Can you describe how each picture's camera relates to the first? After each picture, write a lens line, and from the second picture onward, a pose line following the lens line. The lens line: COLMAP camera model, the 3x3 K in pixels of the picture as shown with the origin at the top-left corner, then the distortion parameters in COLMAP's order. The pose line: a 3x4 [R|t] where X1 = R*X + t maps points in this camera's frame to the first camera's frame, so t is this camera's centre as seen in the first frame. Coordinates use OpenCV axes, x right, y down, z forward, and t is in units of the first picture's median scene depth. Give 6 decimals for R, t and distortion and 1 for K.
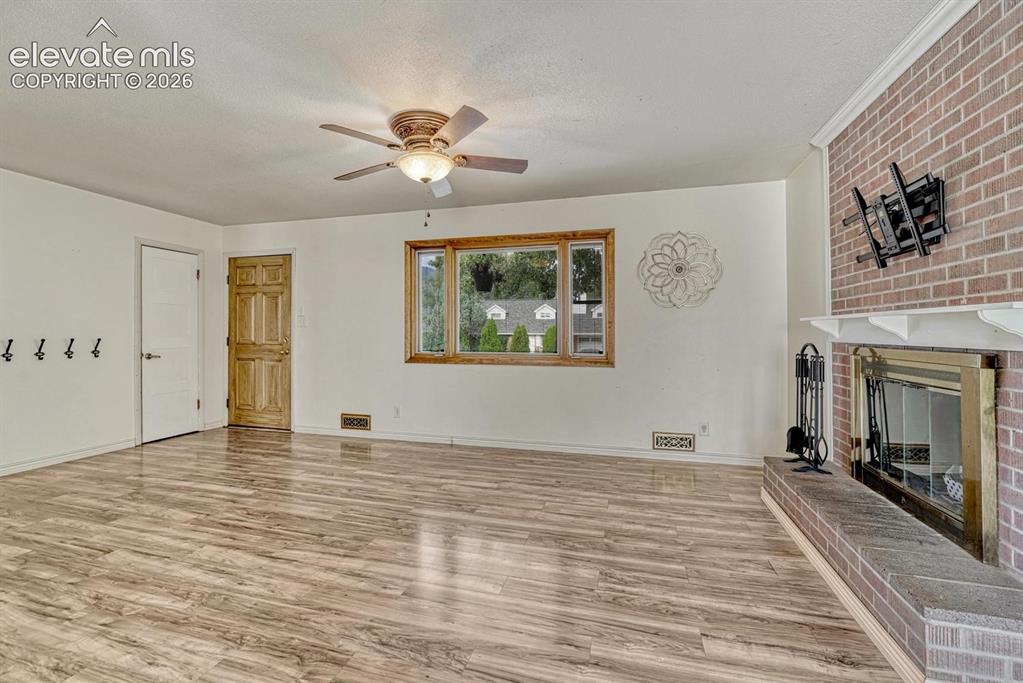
lens RADIAL K [[438.9, 0, 500.6], [0, 438.9, 328.7], [0, 0, 1]] dist [-0.013315, 0.002412]
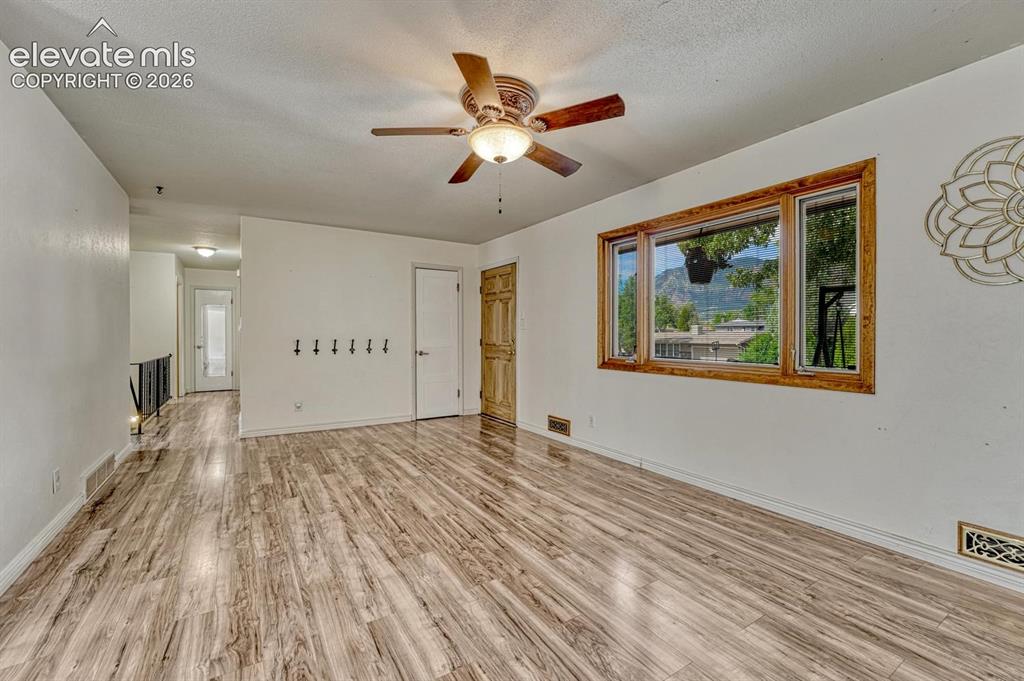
lens RADIAL K [[429.0, 0, 512.4], [0, 429.0, 337.7], [0, 0, 1]] dist [-0.010187, 0.000132]
pose [[0.749882, 0.004338, -0.661558, 0.374244], [0.006660, 0.999878, 0.014106, 0.001252], [0.661539, -0.014984, 0.749761, 0.343760]]
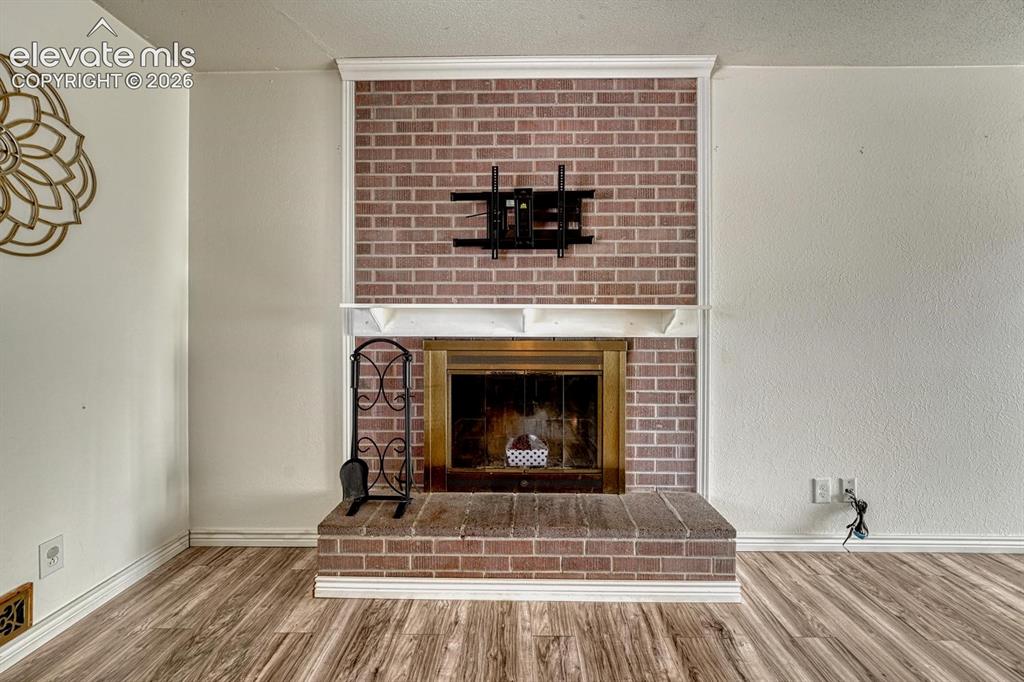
lens RADIAL K [[439.4, 0, 514.8], [0, 439.4, 321.1], [0, 0, 1]] dist [-0.013315, 0.002412]
pose [[-0.267460, 0.002441, 0.963566, -0.063184], [-0.010979, 0.999924, -0.005580, 0.004395], [-0.963507, -0.012071, -0.267413, 0.894843]]
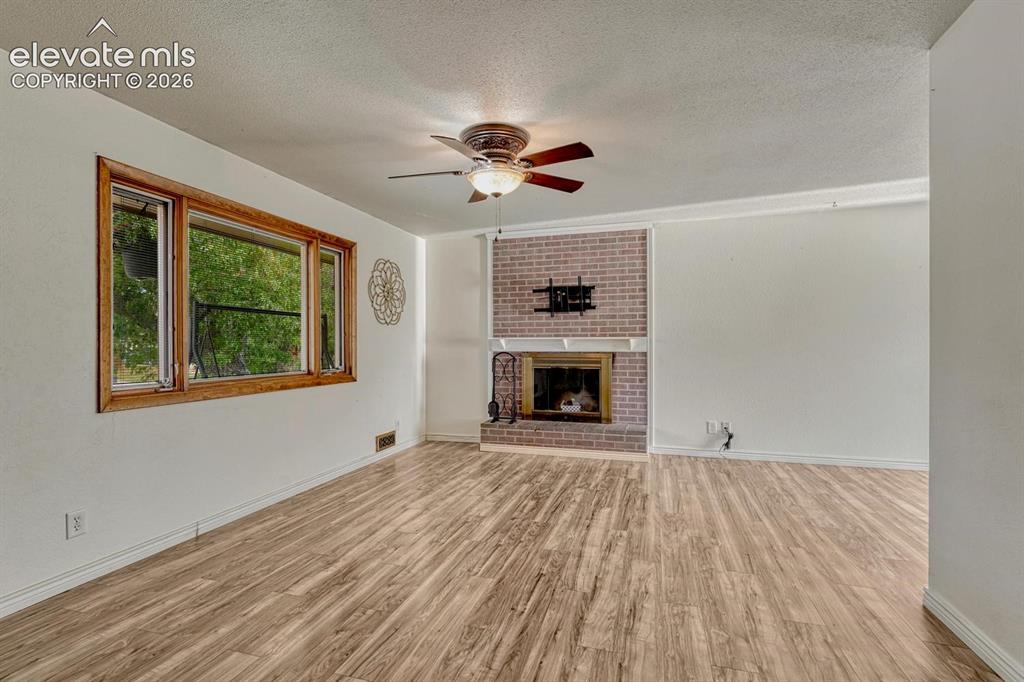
lens RADIAL K [[485.0, 0, 505.9], [0, 485.0, 344.2], [0, 0, 1]] dist [0.005918, -0.001433]
pose [[0.020348, -0.000097, 0.999793, -1.158914], [-0.007519, 0.999972, 0.000250, 0.000433], [-0.999765, -0.007523, 0.020346, 0.868554]]
